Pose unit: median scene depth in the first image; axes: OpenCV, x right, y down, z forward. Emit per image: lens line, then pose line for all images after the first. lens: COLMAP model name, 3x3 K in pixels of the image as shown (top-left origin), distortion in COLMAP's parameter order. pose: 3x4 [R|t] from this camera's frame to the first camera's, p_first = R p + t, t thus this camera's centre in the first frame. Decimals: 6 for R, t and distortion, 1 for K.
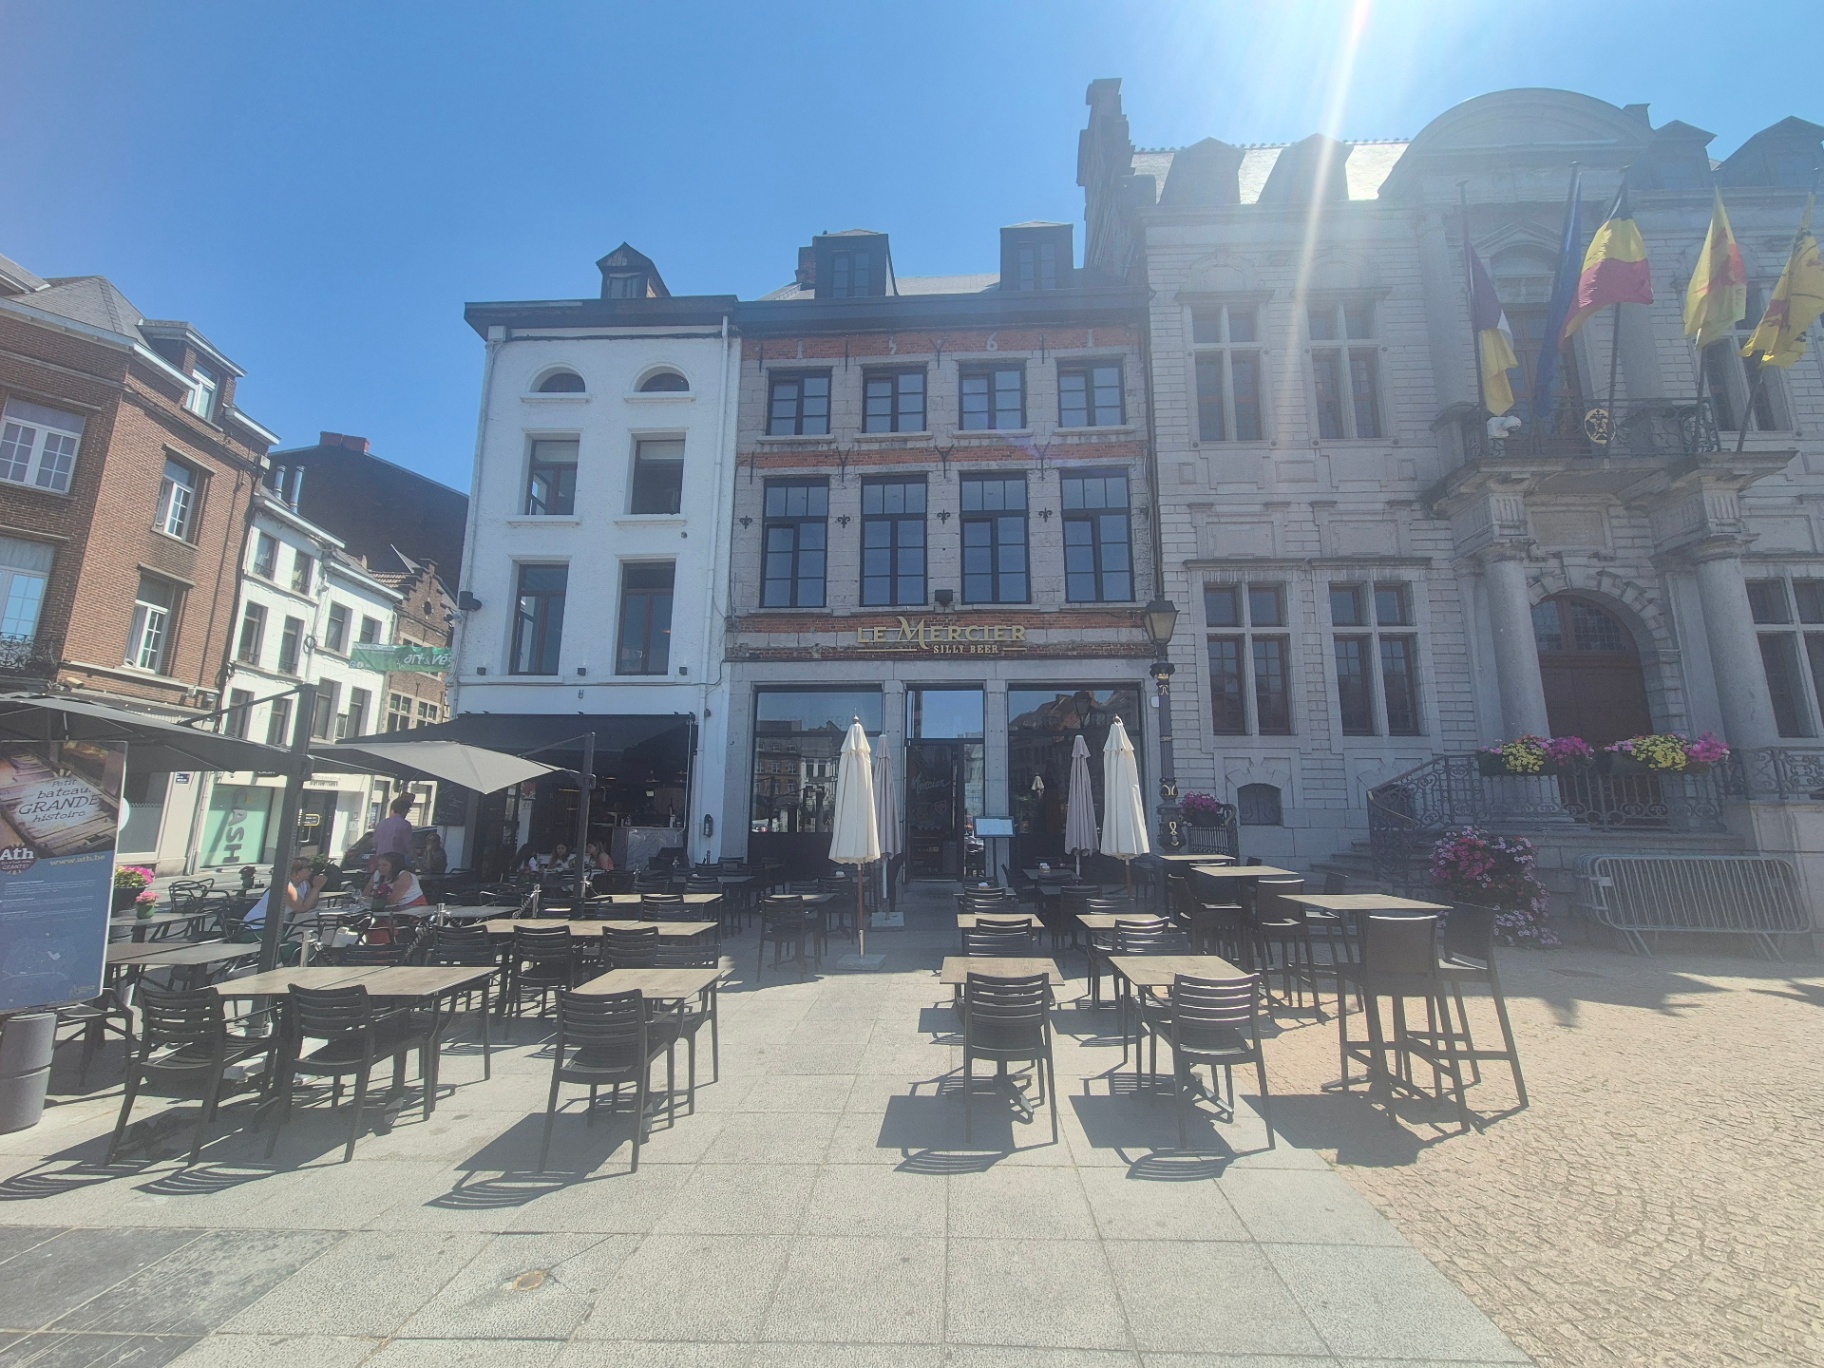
lens RADIAL K [[745.8, 0, 919.7], [0, 745.8, 685.7], [0, 0, 1]] dist [0.006345, 0.000094]
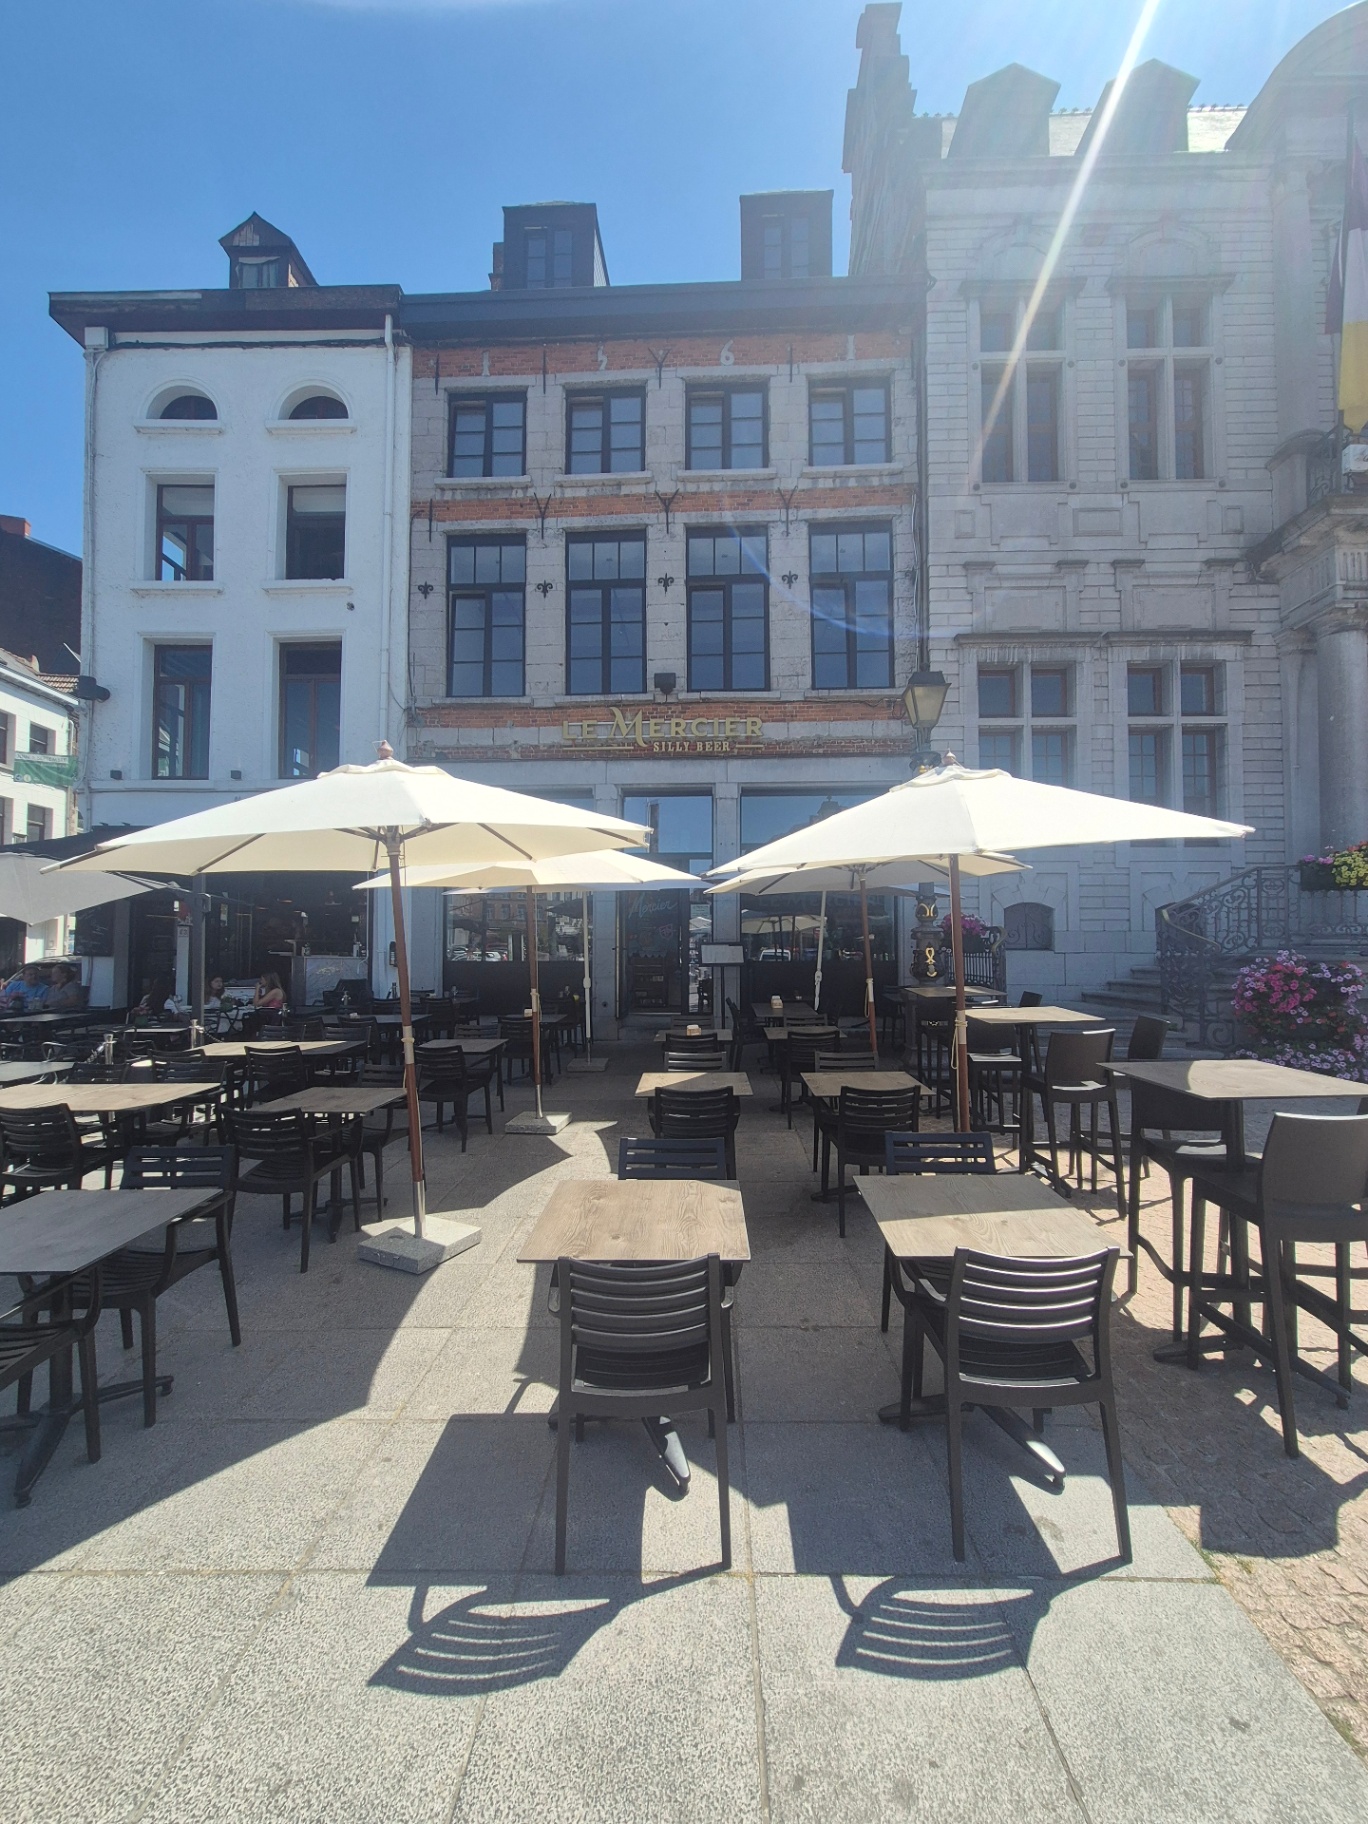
lens RADIAL K [[737.6, 0, 683.6], [0, 737.6, 923.7], [0, 0, 1]] dist [0.002728, -0.000060]
pose [[0.999900, -0.004596, 0.013338, 0.040034], [0.002564, 0.988905, 0.148525, 0.024724], [-0.013873, -0.148476, 0.988819, 0.144967]]
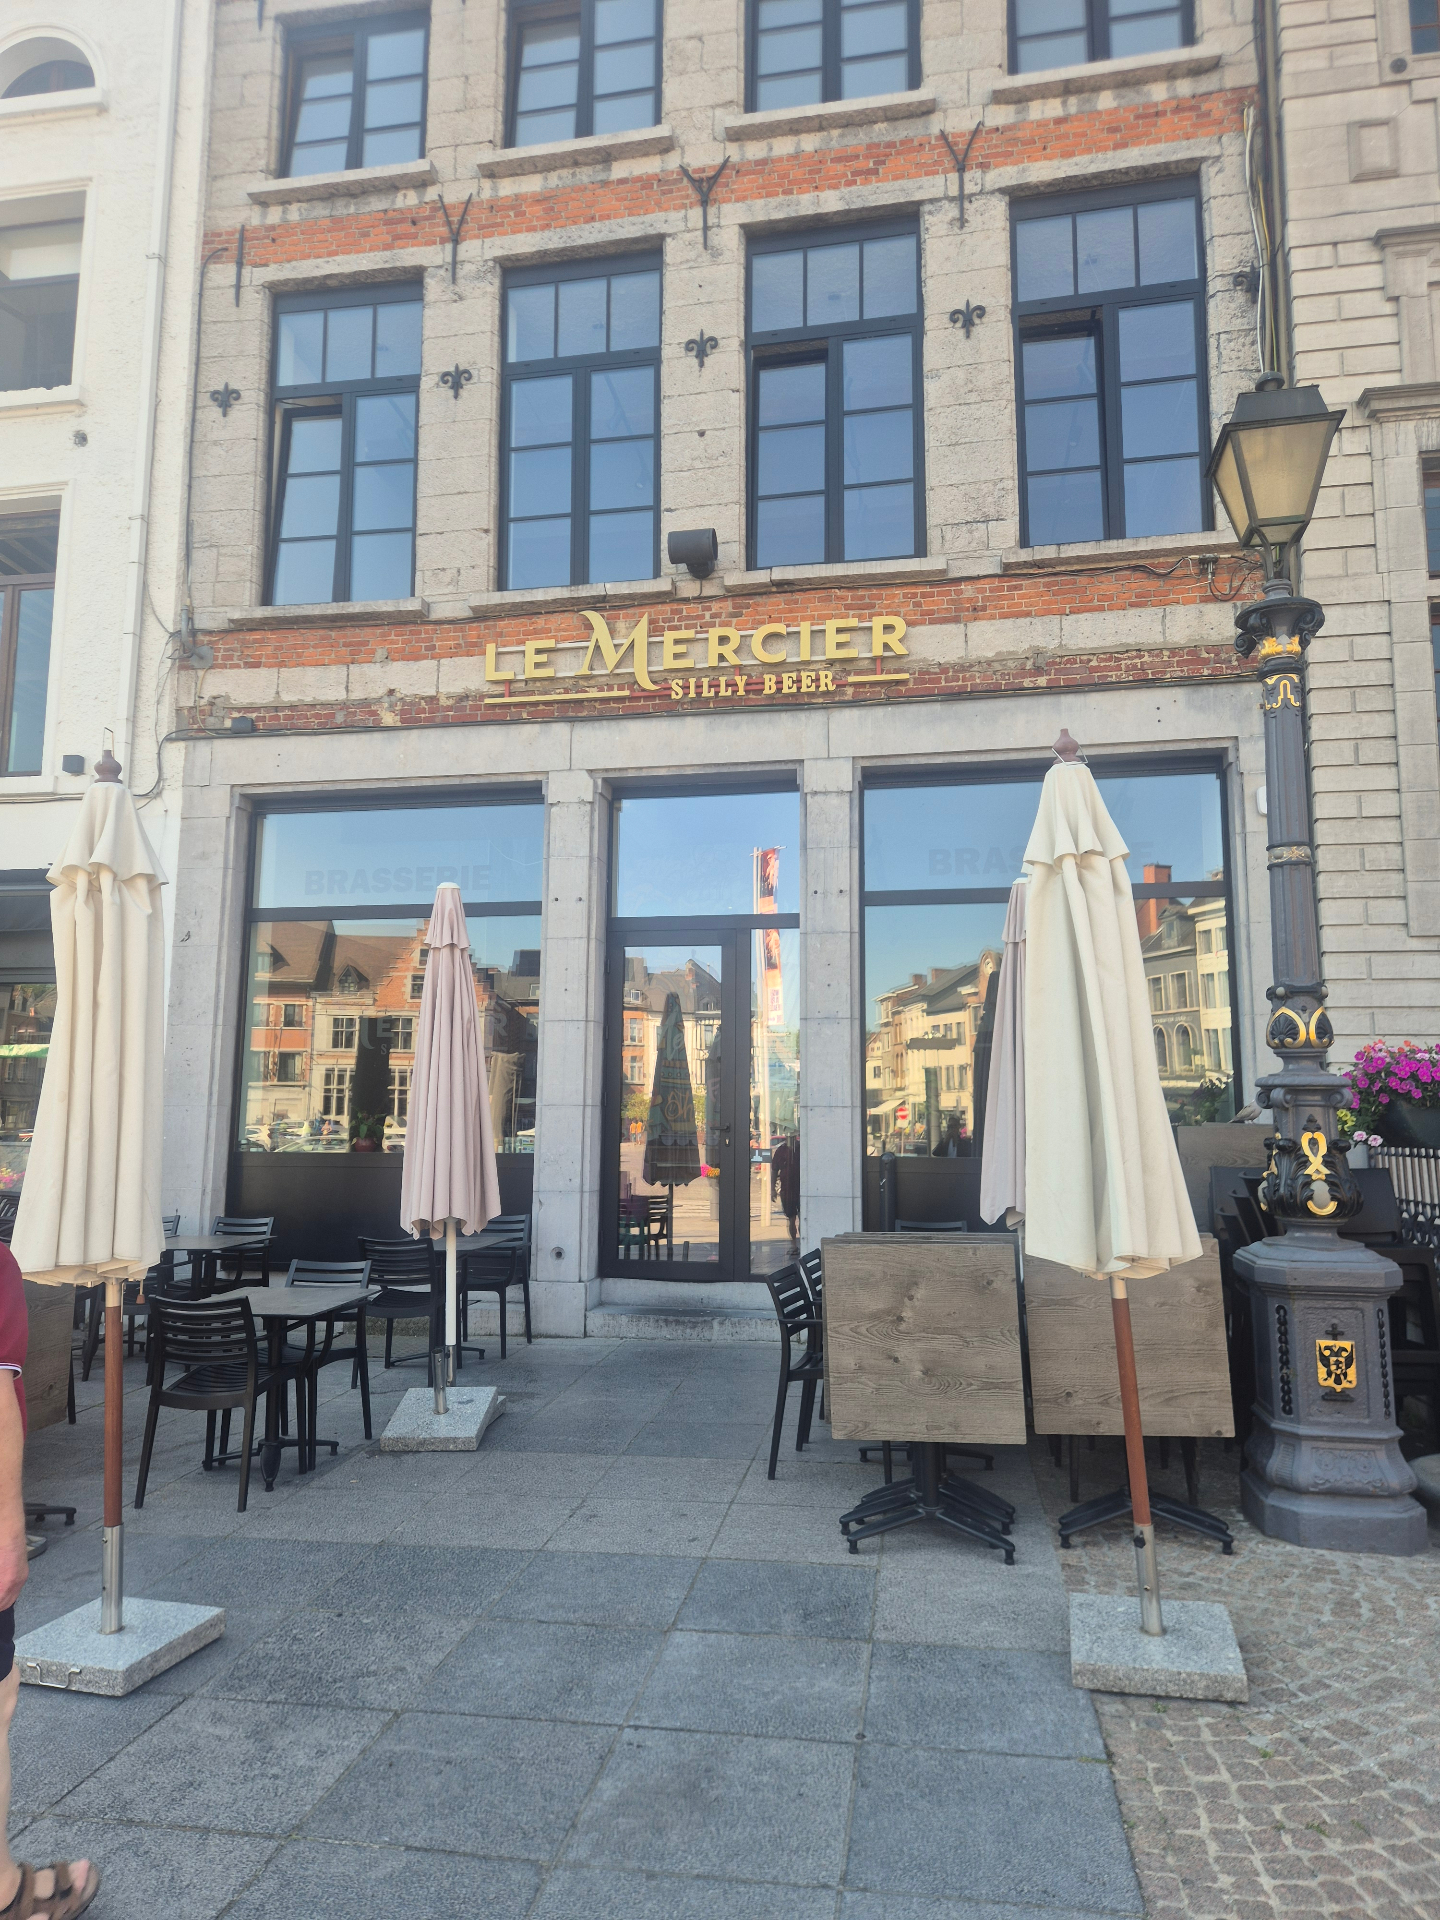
lens RADIAL K [[1262.9, 0, 710.2], [0, 1262.9, 953.0], [0, 0, 1]] dist [0.087631, -0.059686]
pose [[0.992154, -0.015530, -0.124055, 0.117945], [0.021291, 0.998749, 0.045250, 0.059025], [0.123197, -0.047536, 0.991243, 0.333253]]
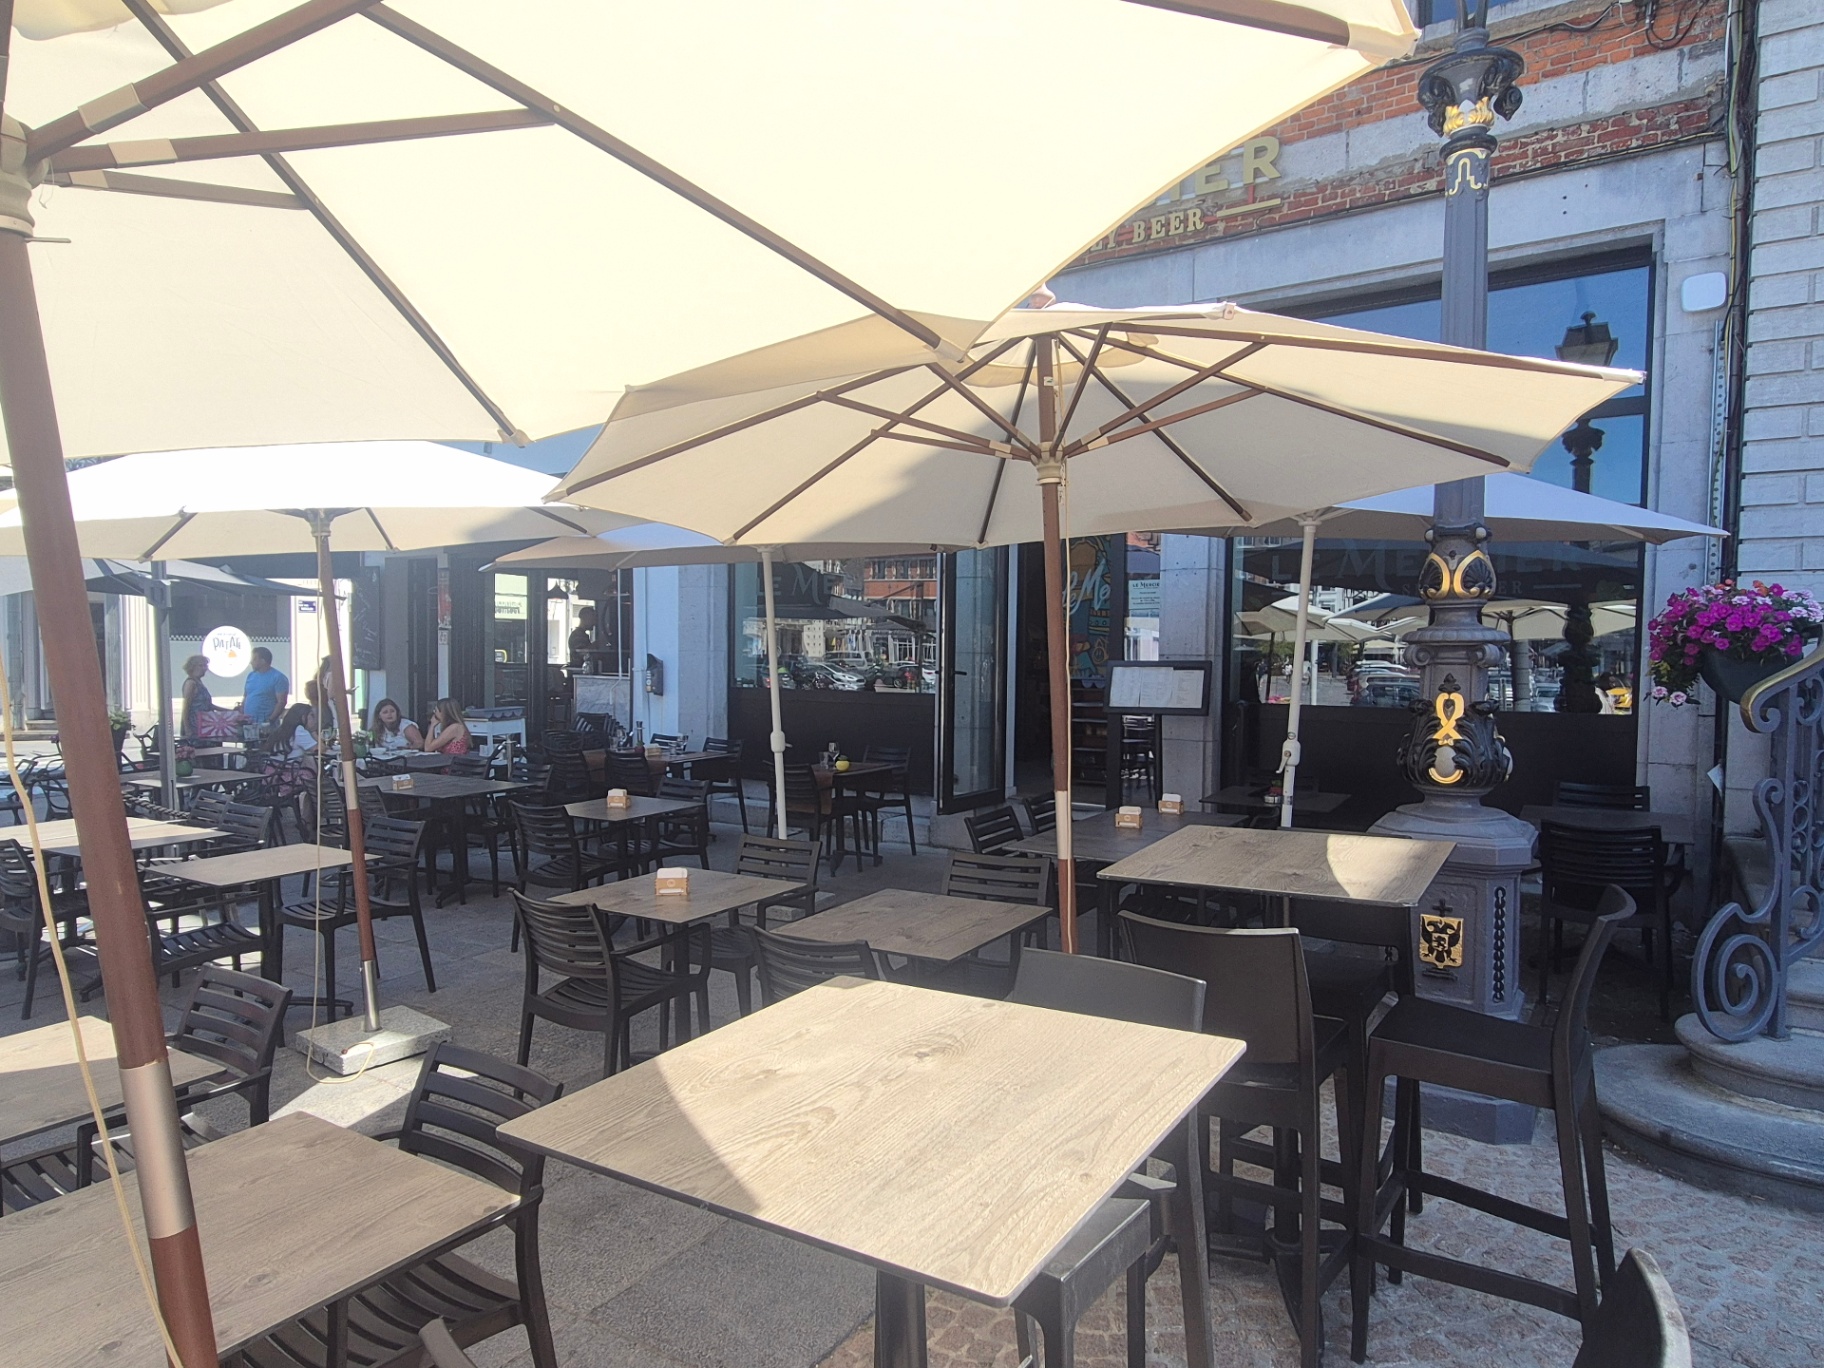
lens RADIAL K [[1104.9, 0, 905.0], [0, 1104.9, 703.1], [0, 0, 1]] dist [0.001788, -0.000816]
pose [[0.860362, 0.024961, -0.509072, 0.259231], [0.087490, 0.976742, 0.195756, 0.065273], [0.502119, -0.212959, 0.838168, 0.405696]]
